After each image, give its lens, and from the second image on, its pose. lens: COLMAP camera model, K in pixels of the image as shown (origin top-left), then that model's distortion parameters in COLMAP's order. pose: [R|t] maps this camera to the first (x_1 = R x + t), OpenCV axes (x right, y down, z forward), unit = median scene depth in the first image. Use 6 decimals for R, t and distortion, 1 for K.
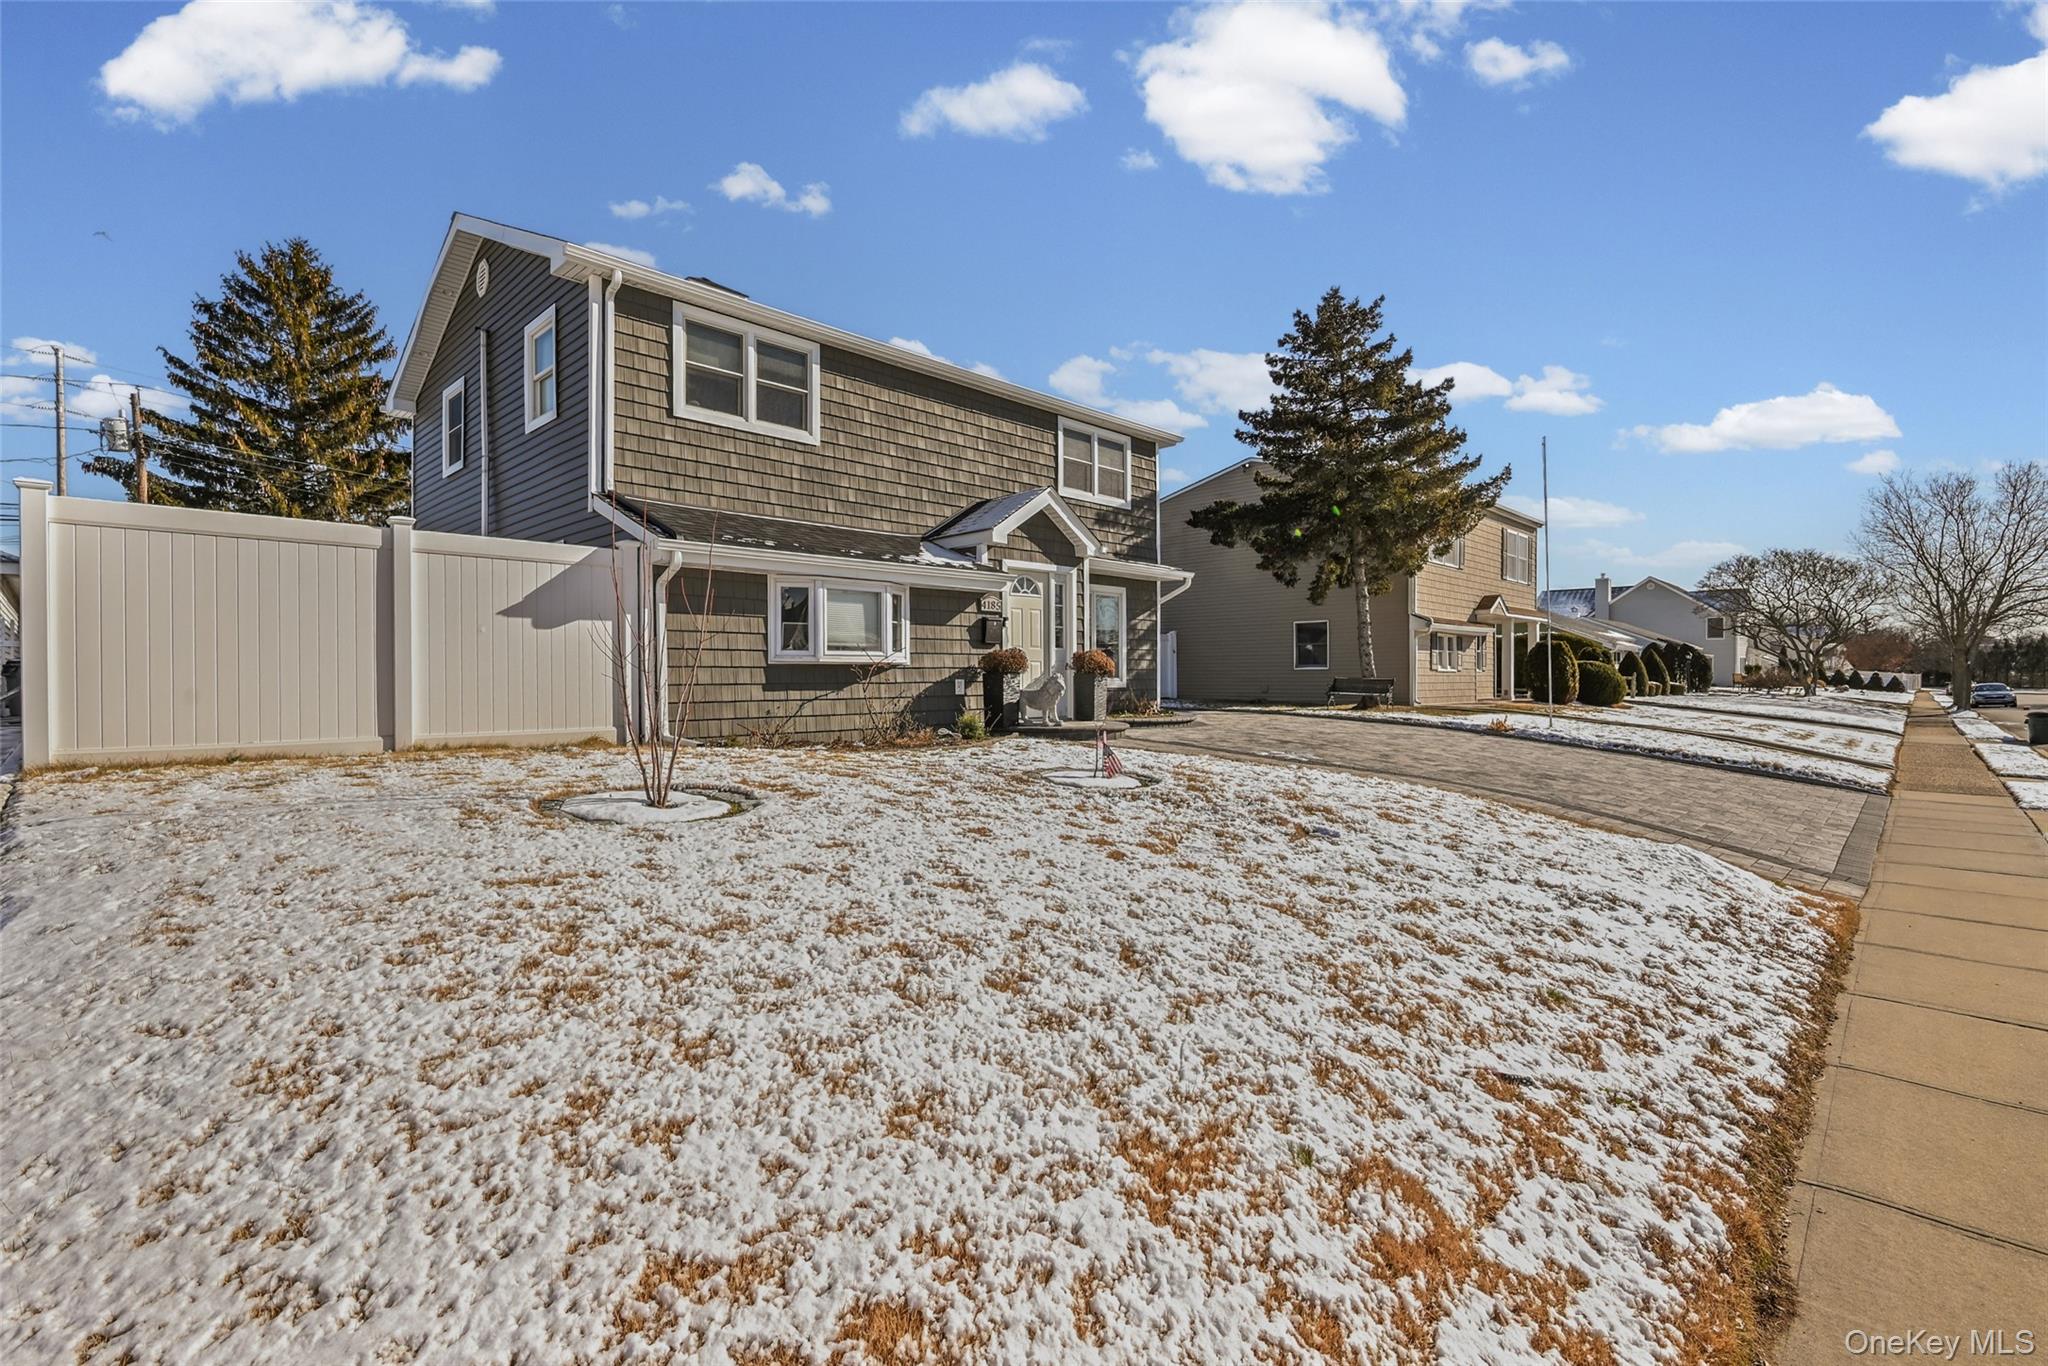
lens RADIAL K [[907.1, 0, 1024.4], [0, 907.1, 679.0], [0, 0, 1]] dist [-0.000903, -0.000006]
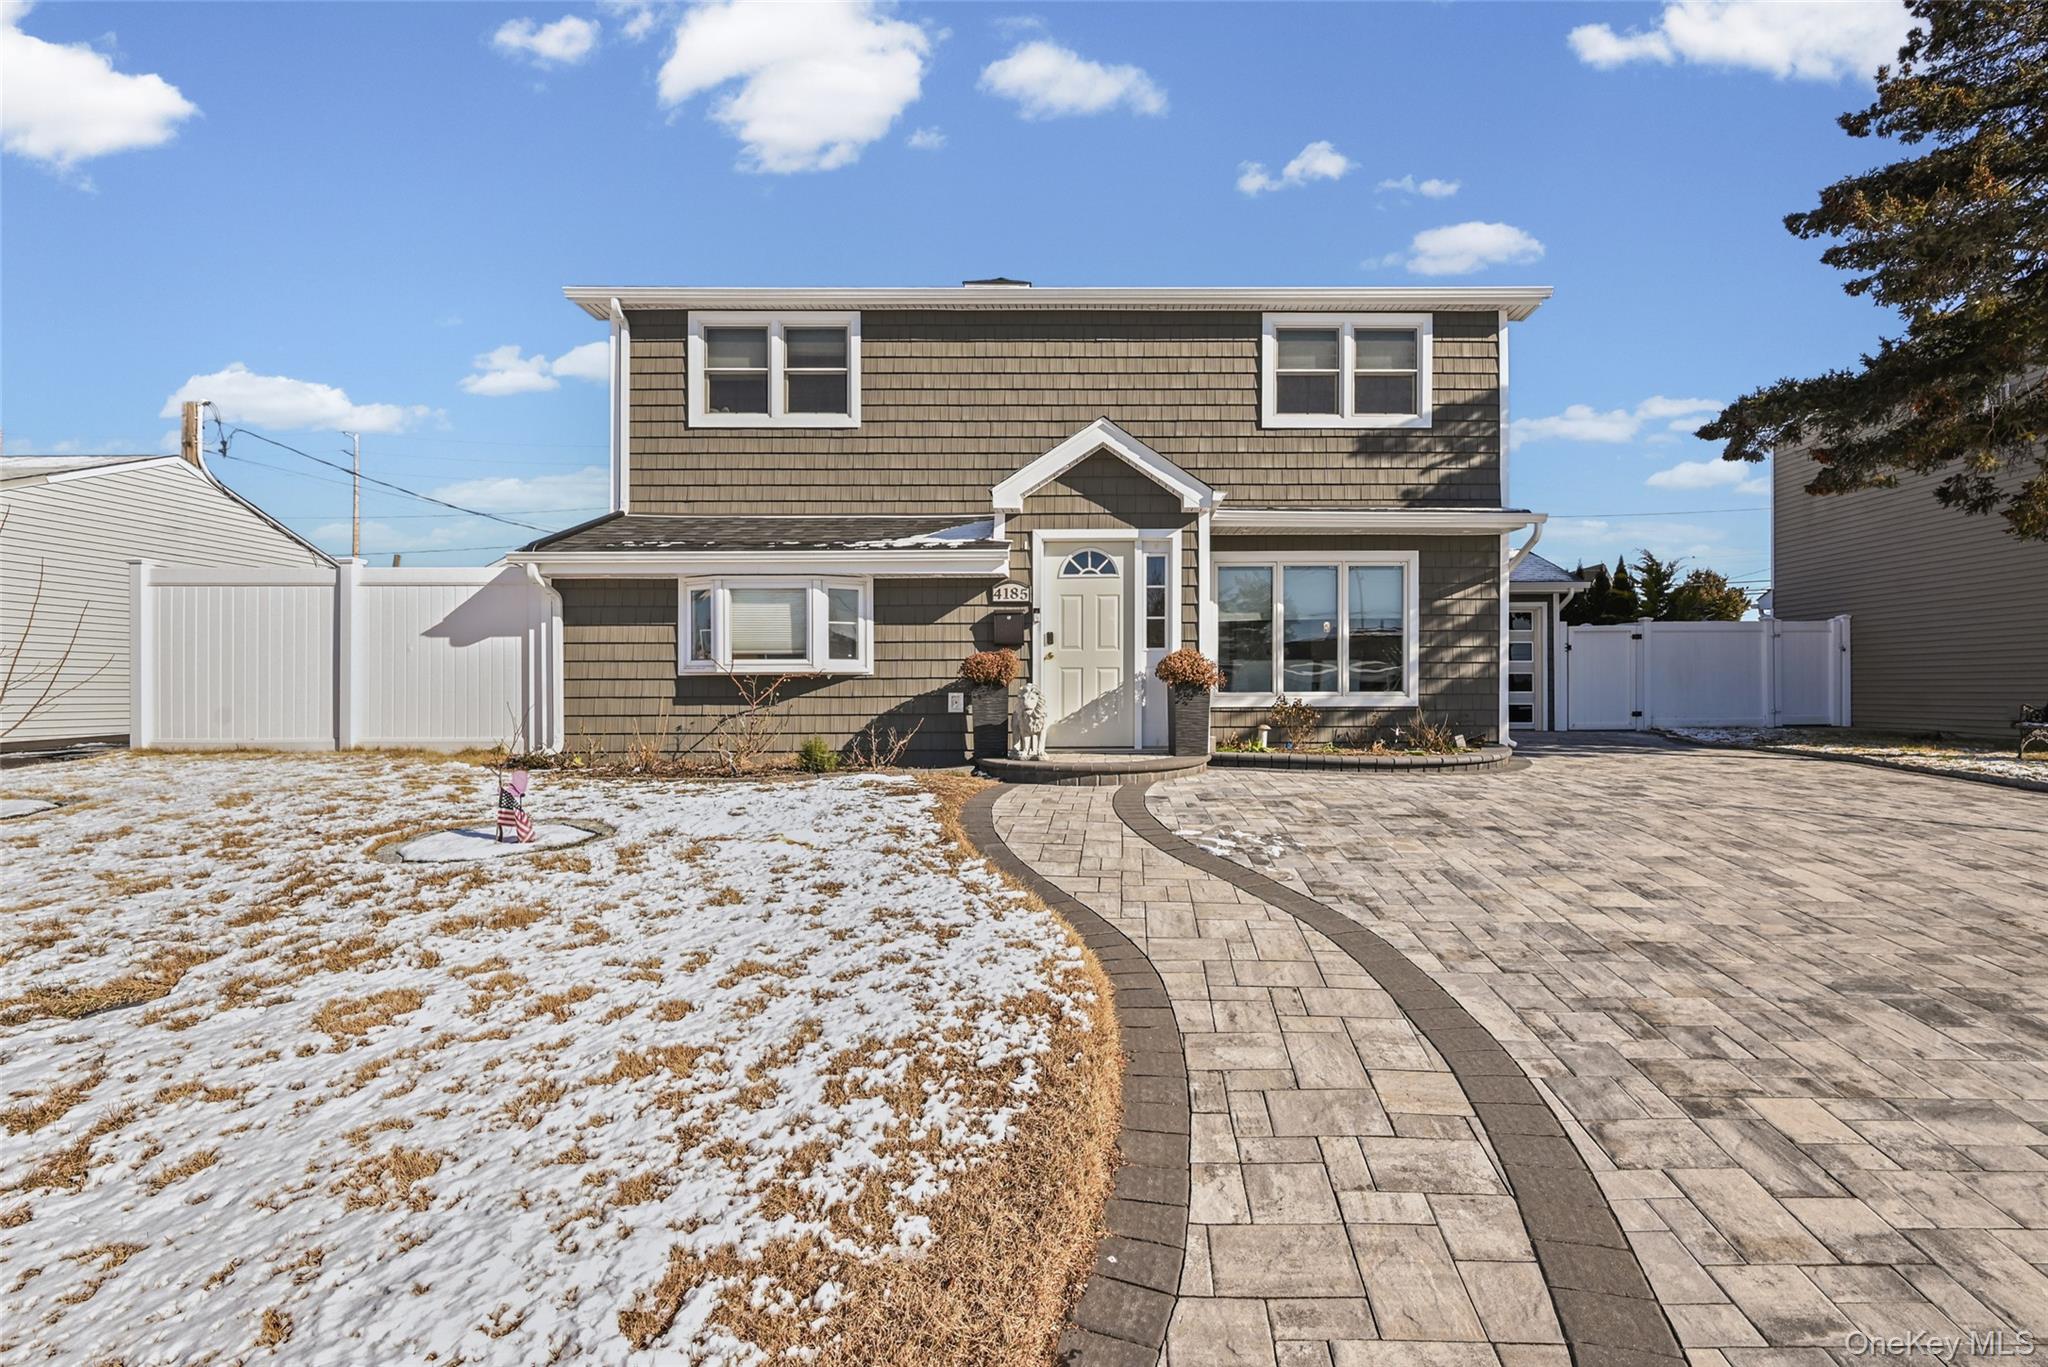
lens RADIAL K [[885.3, 0, 1024.0], [0, 885.3, 689.4], [0, 0, 1]] dist [-0.000960, -0.000049]
pose [[0.710723, 0.002388, -0.703468, 0.498927], [-0.001807, 0.999997, 0.001570, -0.003888], [0.703470, 0.000155, 0.710725, 0.505651]]
